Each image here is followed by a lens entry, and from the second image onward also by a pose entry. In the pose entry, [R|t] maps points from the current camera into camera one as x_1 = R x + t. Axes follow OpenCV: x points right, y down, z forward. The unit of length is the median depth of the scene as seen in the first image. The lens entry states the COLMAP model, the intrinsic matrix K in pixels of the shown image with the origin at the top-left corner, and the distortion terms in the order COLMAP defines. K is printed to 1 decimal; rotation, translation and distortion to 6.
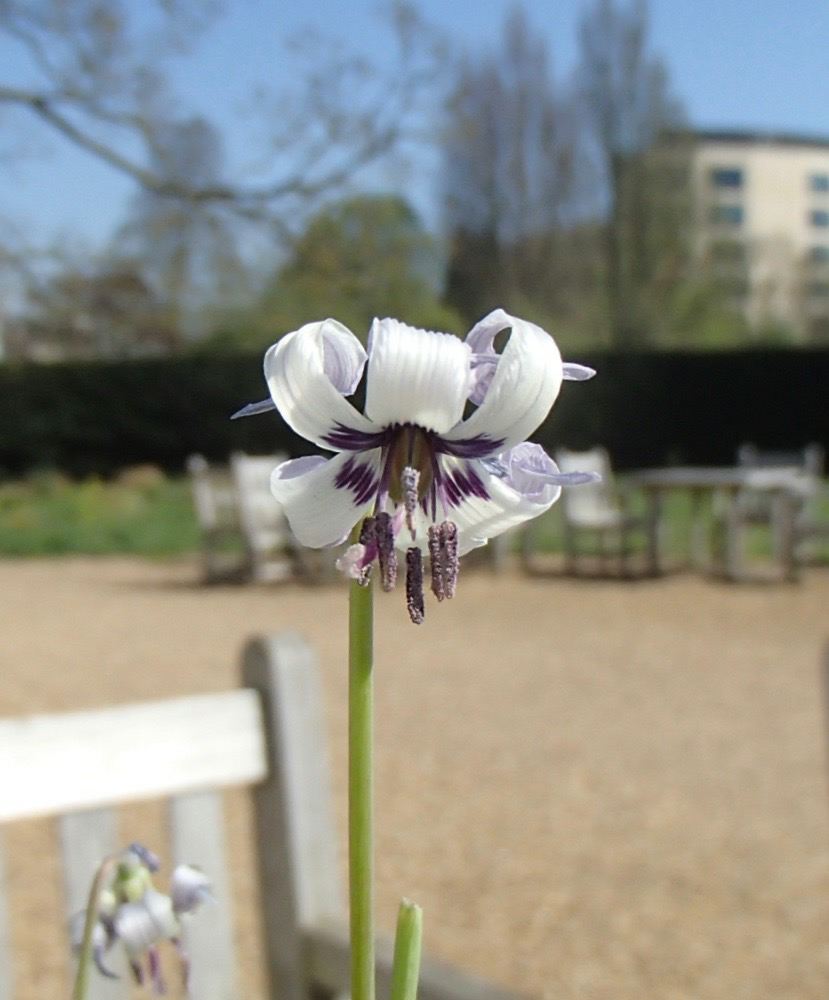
lens RADIAL K [[1517.0, 0, 406.2], [0, 1517.0, 505.7], [0, 0, 1]] dist [0.006434, 0.000000]
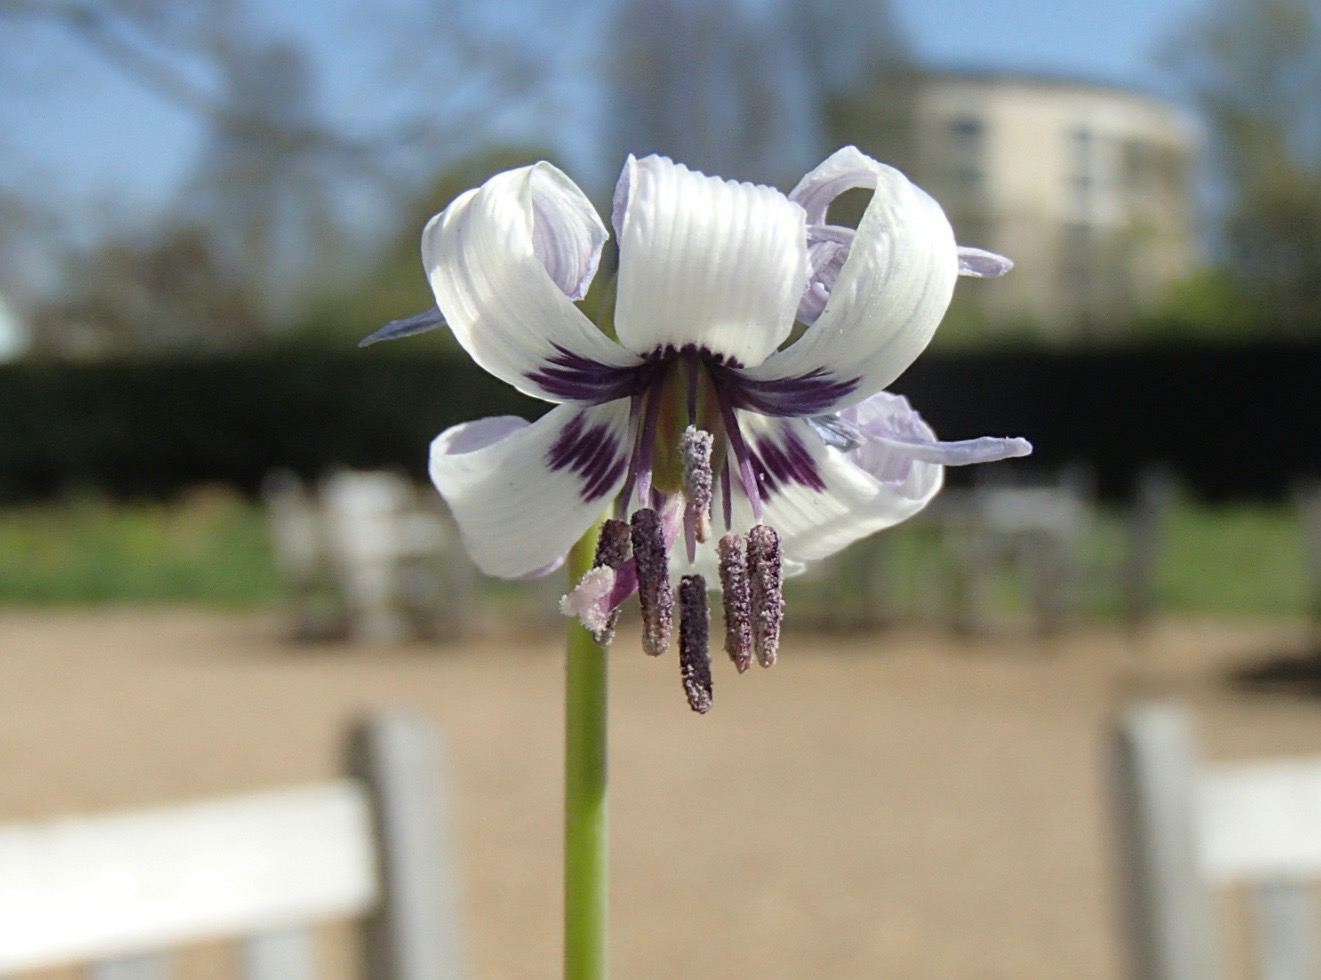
lens RADIAL K [[1948.4, 0, 667.0], [0, 1948.4, 494.0], [0, 0, 1]] dist [-0.017228, 0.000000]
pose [[0.998311, 0.002595, 0.058043, -0.045354], [-0.001073, 0.999655, -0.026249, 0.016458], [-0.058091, 0.026142, 0.997969, 0.285117]]
